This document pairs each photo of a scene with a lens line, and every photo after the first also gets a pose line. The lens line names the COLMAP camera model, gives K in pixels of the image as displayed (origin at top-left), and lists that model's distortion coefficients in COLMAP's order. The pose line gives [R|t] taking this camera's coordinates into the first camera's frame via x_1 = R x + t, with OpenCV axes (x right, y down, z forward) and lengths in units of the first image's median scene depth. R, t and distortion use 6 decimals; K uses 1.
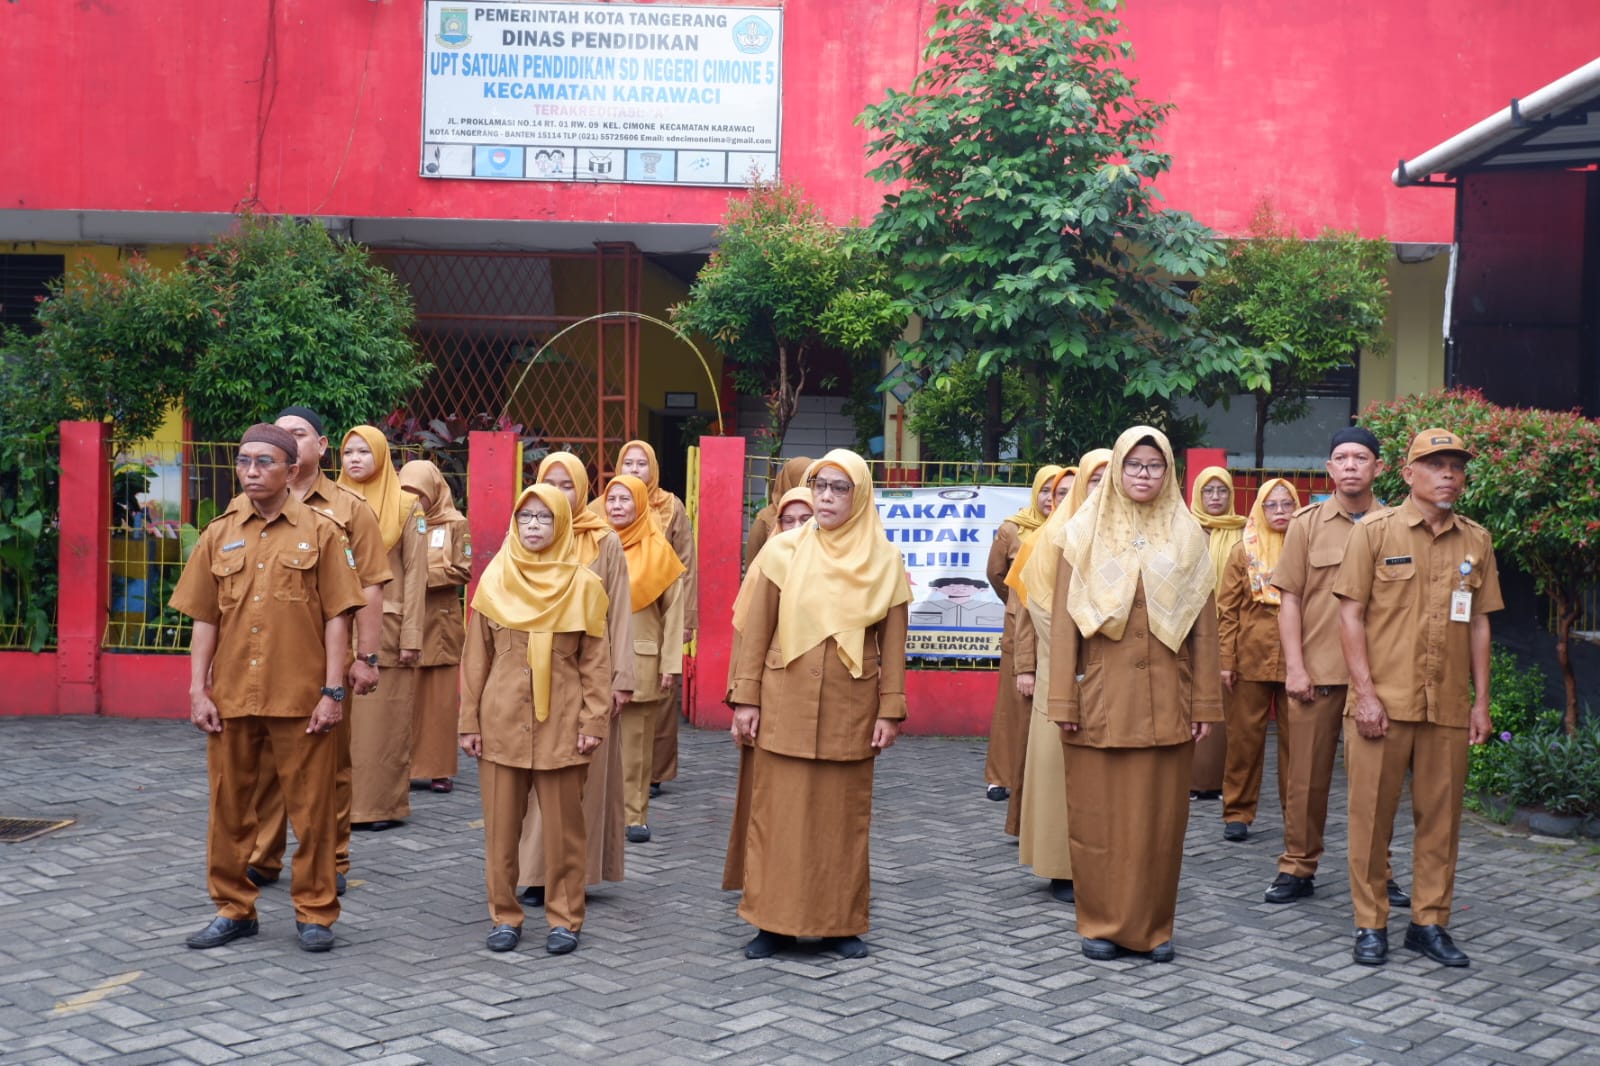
lens RADIAL K [[1911.4, 0, 800.0], [0, 1911.4, 533.0], [0, 0, 1]] dist [-0.033227, -0.035741]
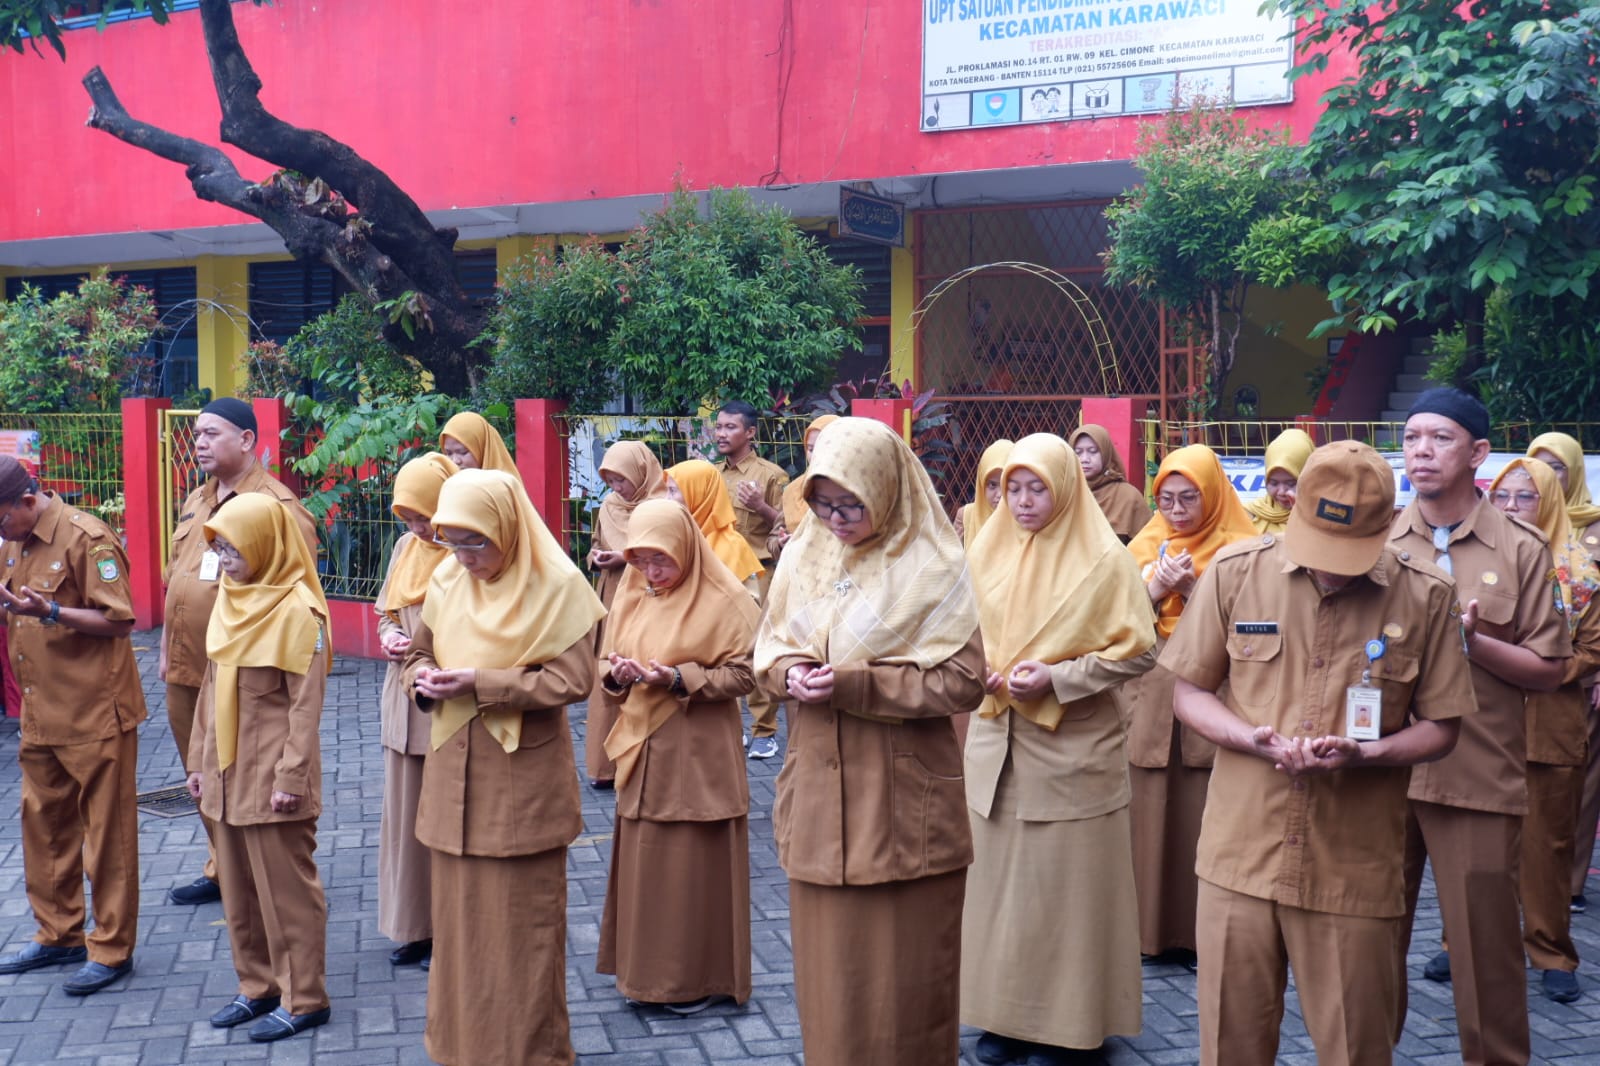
lens RADIAL K [[1736.6, 0, 800.0], [0, 1736.6, 533.0], [0, 0, 1]] dist [-0.025091, -0.015279]
pose [[0.848624, 0.016124, -0.528751, 0.239524], [0.003560, 0.999339, 0.036188, -0.016874], [0.528985, -0.032593, 0.848005, 0.235541]]
